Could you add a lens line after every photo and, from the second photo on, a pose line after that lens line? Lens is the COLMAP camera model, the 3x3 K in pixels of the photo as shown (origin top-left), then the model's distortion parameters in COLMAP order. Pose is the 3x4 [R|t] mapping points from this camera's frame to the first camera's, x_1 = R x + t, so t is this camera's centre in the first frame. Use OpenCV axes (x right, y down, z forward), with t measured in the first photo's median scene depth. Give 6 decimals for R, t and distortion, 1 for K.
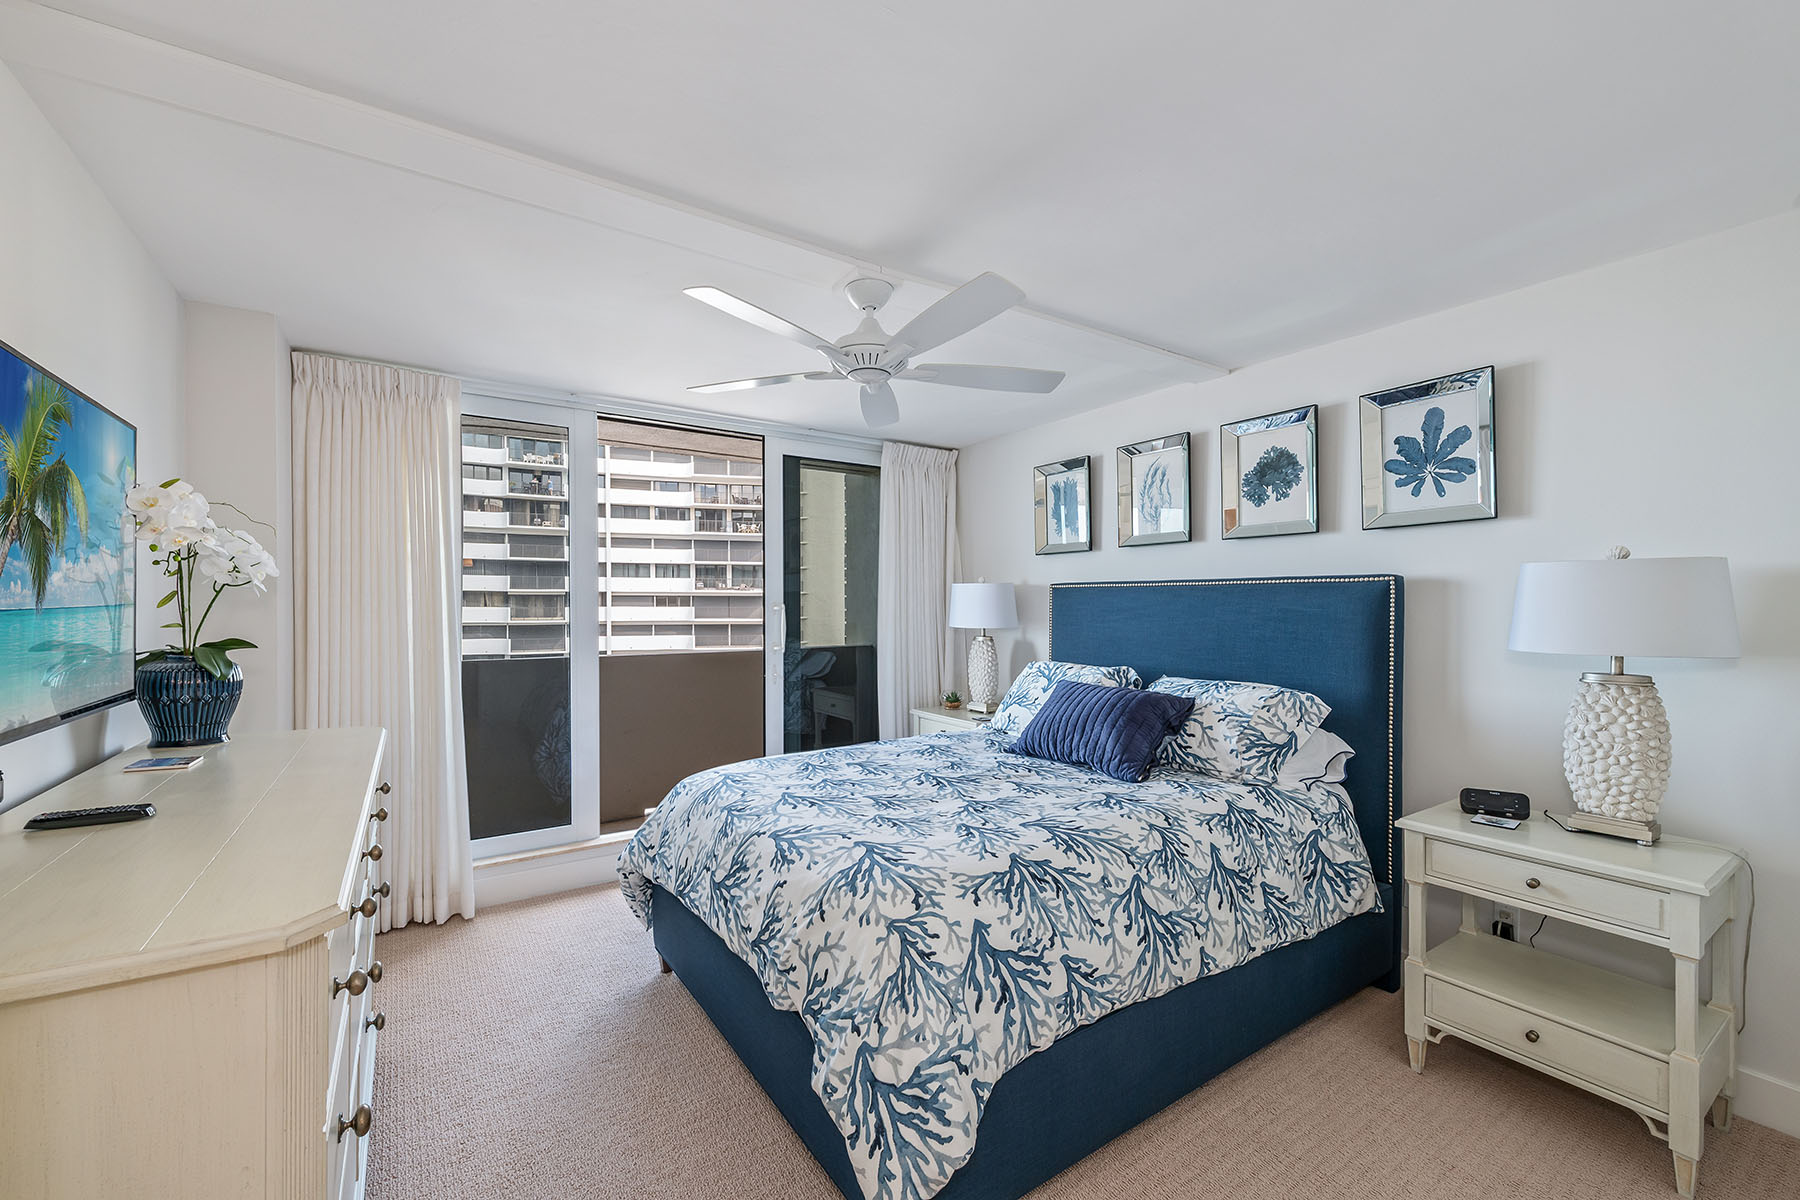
lens RADIAL K [[737.2, 0, 908.3], [0, 737.2, 599.5], [0, 0, 1]] dist [-0.000760, -0.000771]
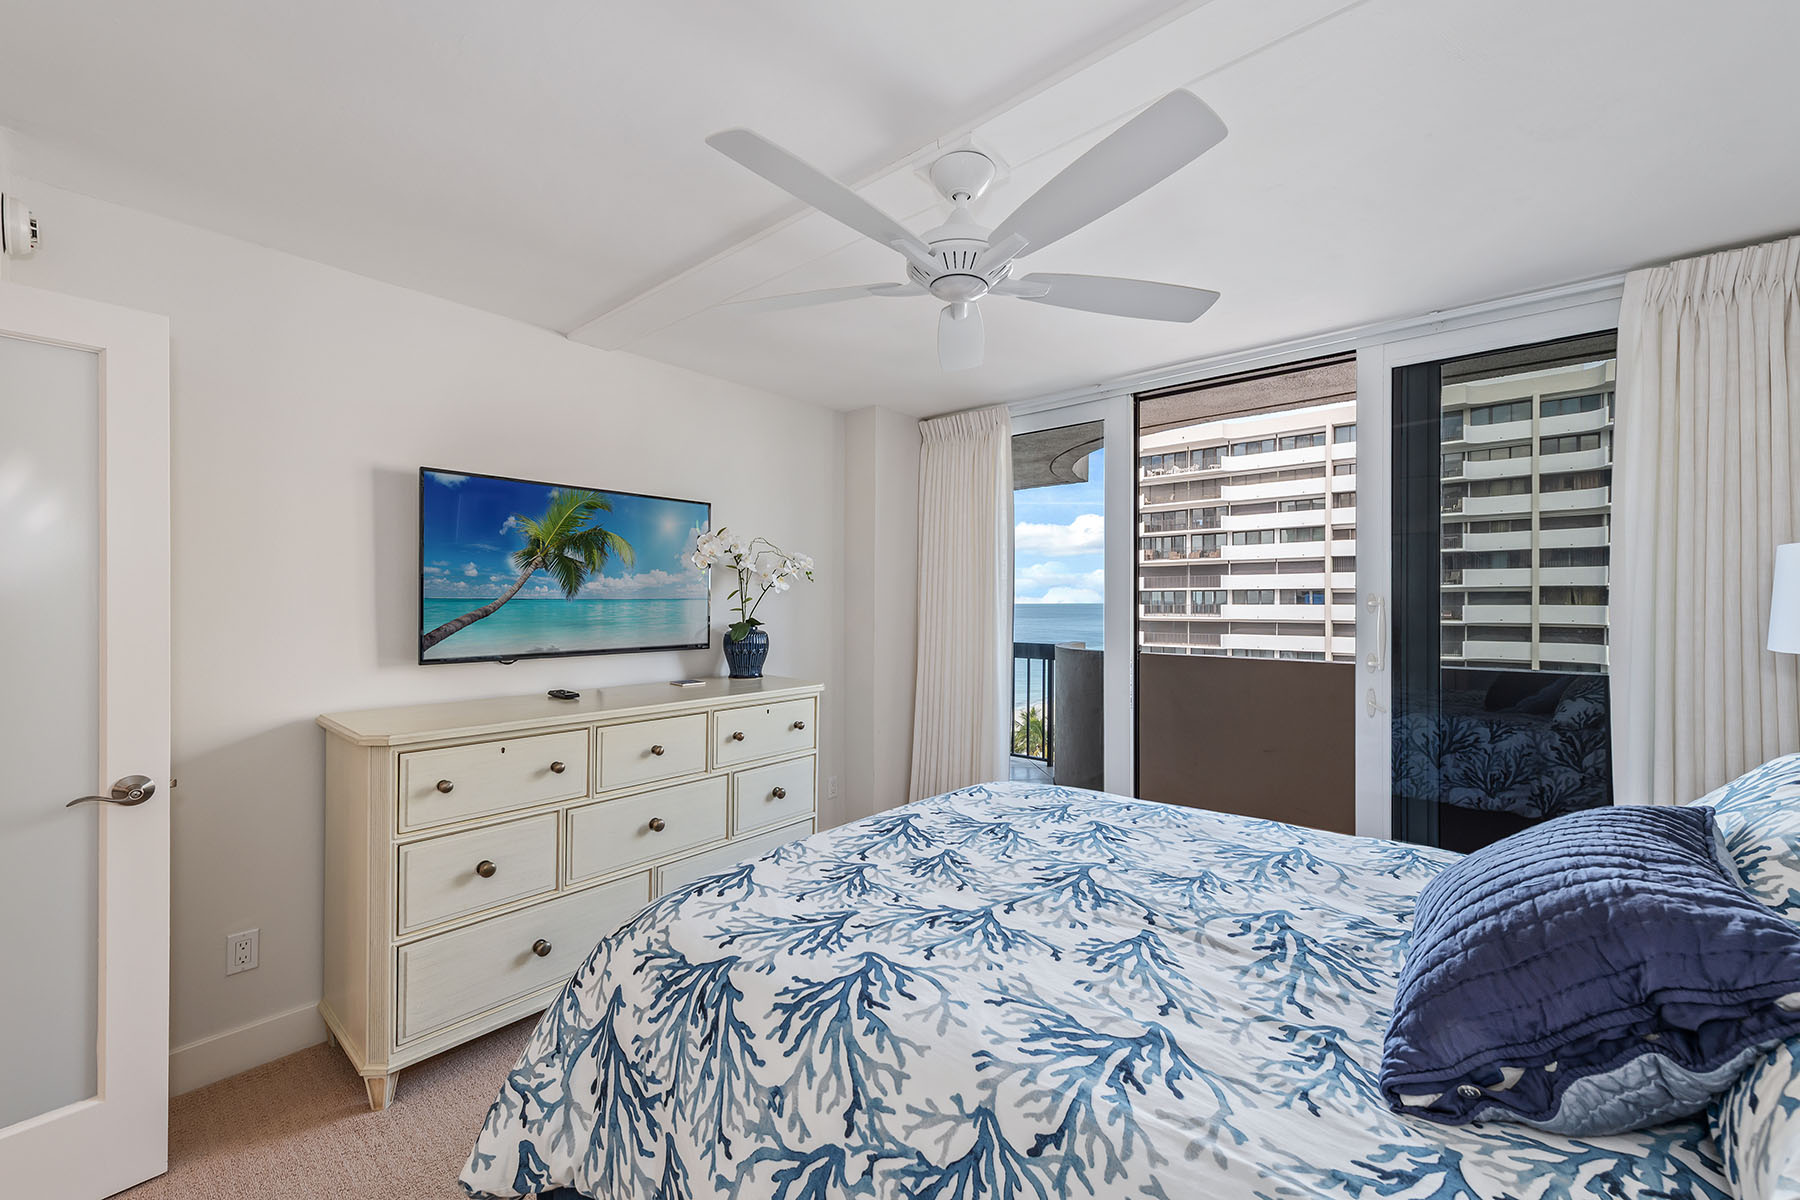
lens RADIAL K [[732.8, 0, 895.9], [0, 732.8, 599.1], [0, 0, 1]] dist [0.009912, -0.000113]
pose [[0.241396, -0.003515, -0.970420, 0.805623], [0.004560, 0.999987, -0.002488, 0.015753], [0.970416, -0.003825, 0.241408, 0.943152]]
